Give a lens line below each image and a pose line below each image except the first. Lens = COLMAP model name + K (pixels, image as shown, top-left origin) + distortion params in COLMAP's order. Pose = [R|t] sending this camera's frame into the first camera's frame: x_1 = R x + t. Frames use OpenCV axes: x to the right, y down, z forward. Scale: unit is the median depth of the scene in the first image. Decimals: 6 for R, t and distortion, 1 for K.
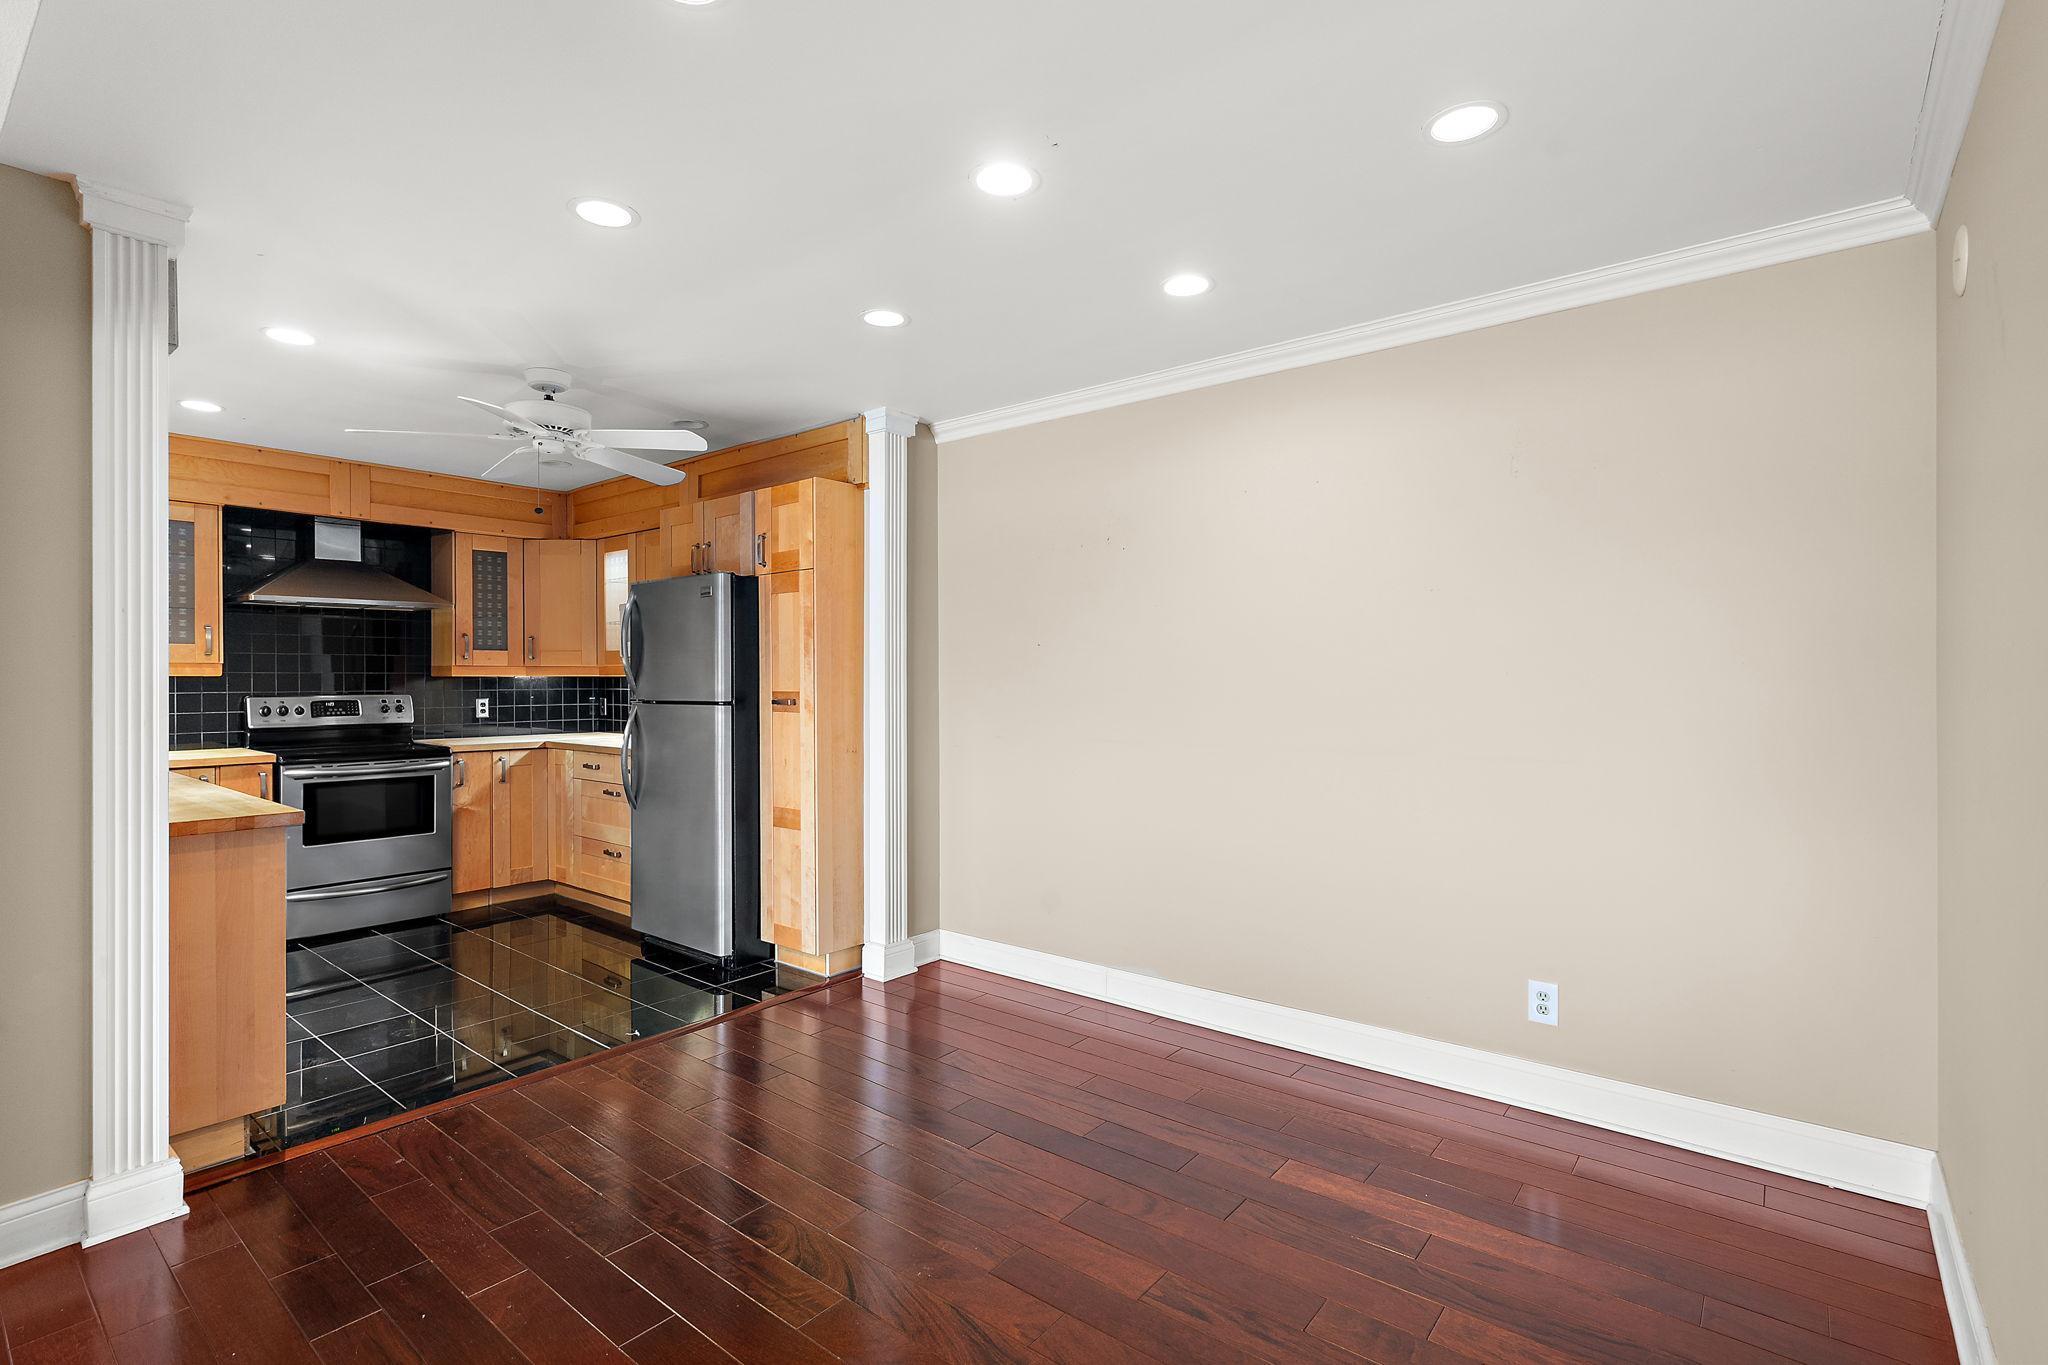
lens RADIAL K [[954.2, 0, 1010.2], [0, 954.2, 666.3], [0, 0, 1]] dist [0.001233, -0.000101]
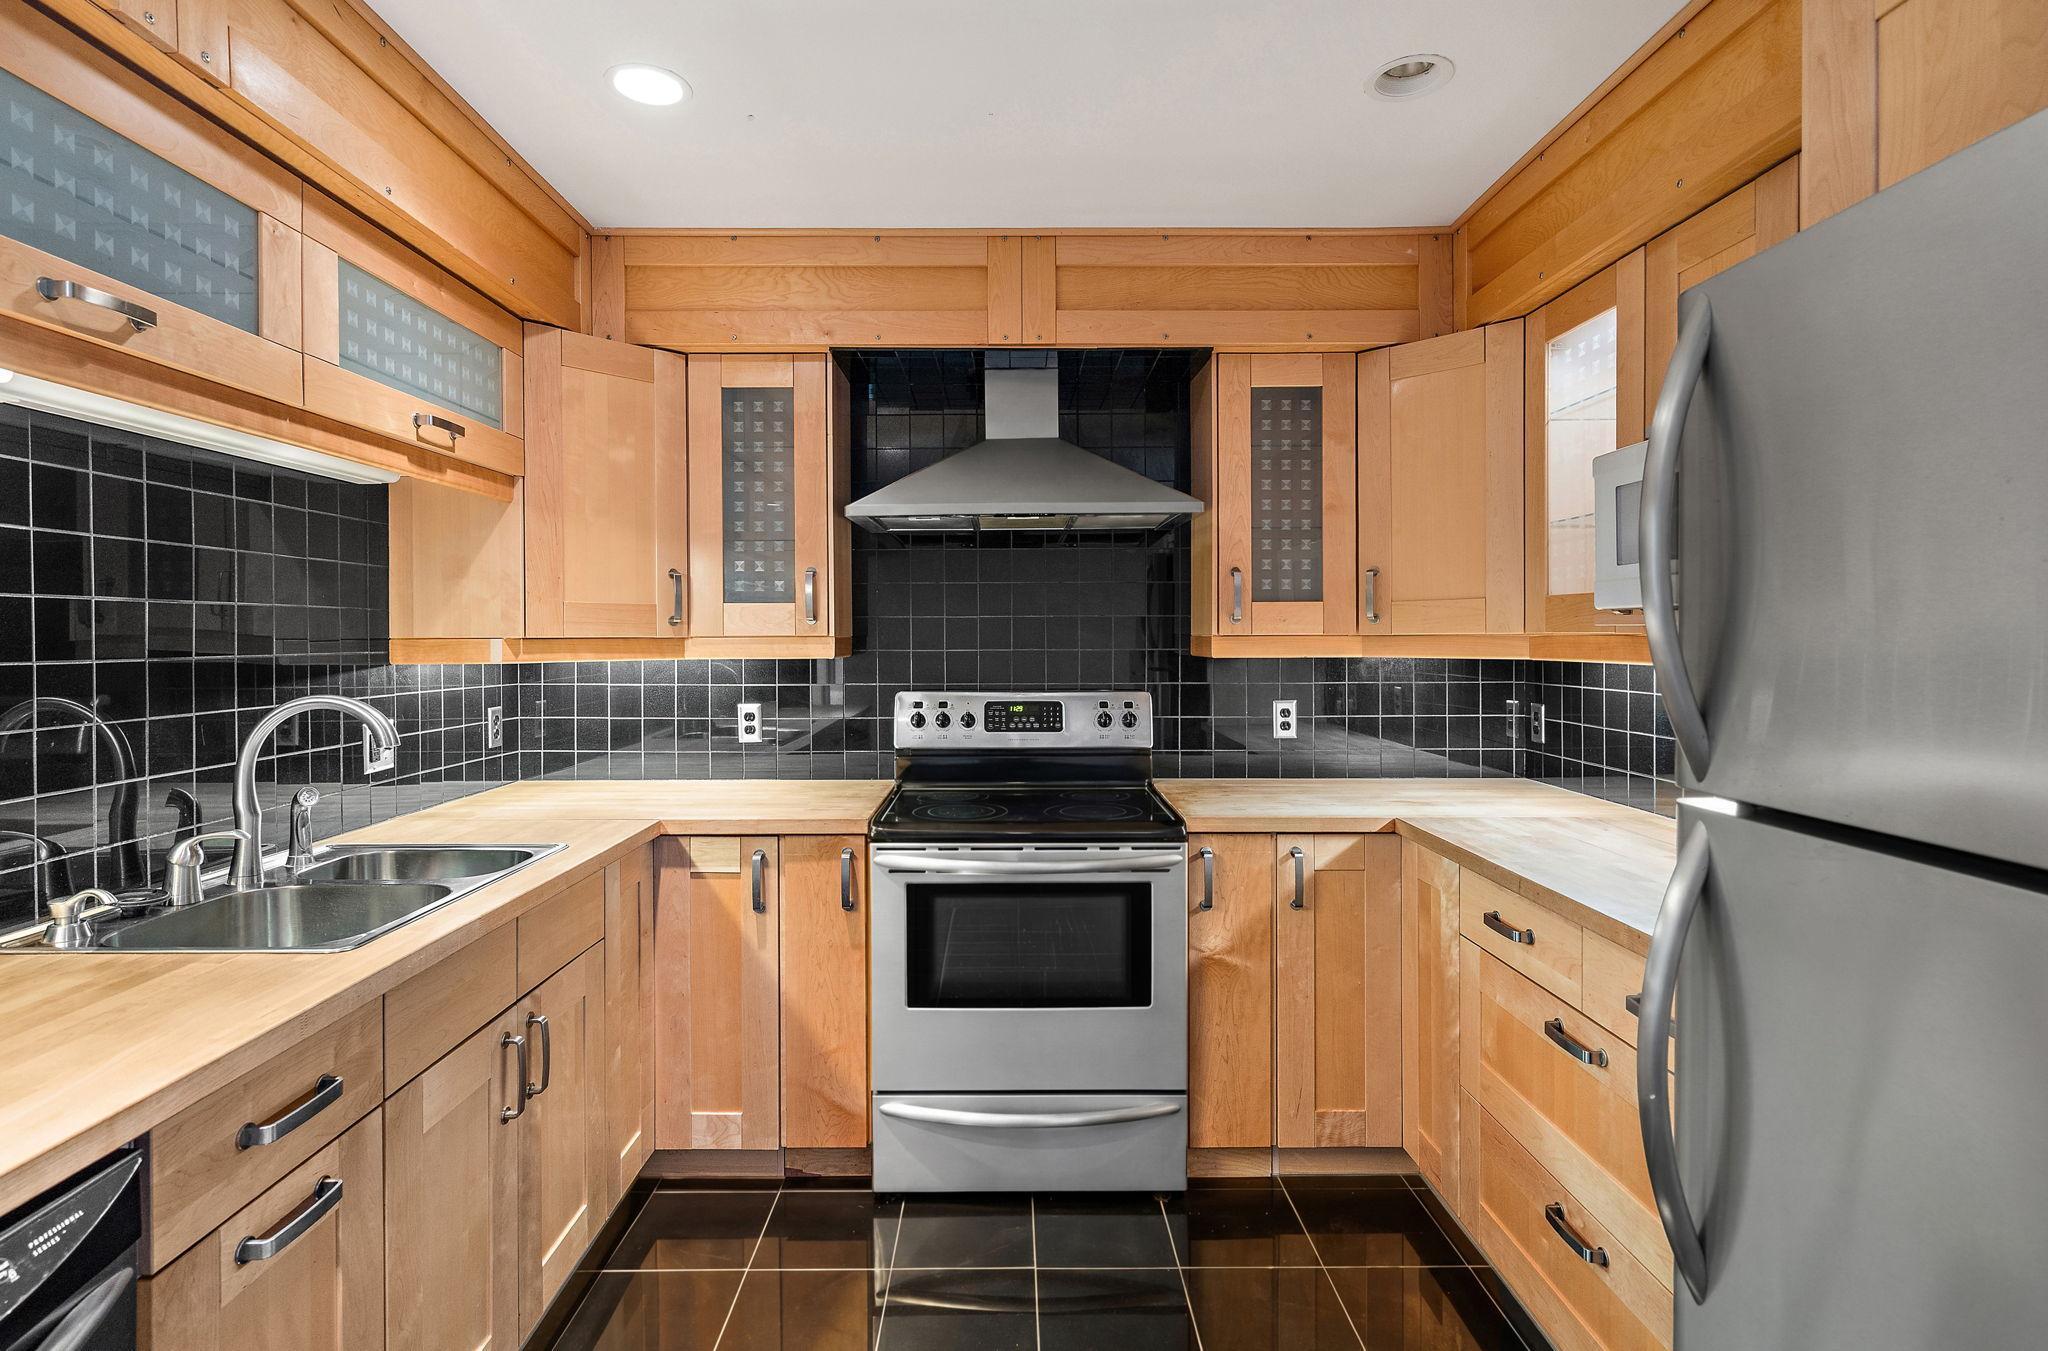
lens RADIAL K [[1010.5, 0, 1005.8], [0, 1010.5, 657.9], [0, 0, 1]] dist [-0.002908, 0.000081]
pose [[0.638660, 0.014989, -0.769343, -0.263665], [0.010146, 0.999559, 0.027896, -0.004840], [0.769422, -0.025622, 0.638226, 0.602341]]
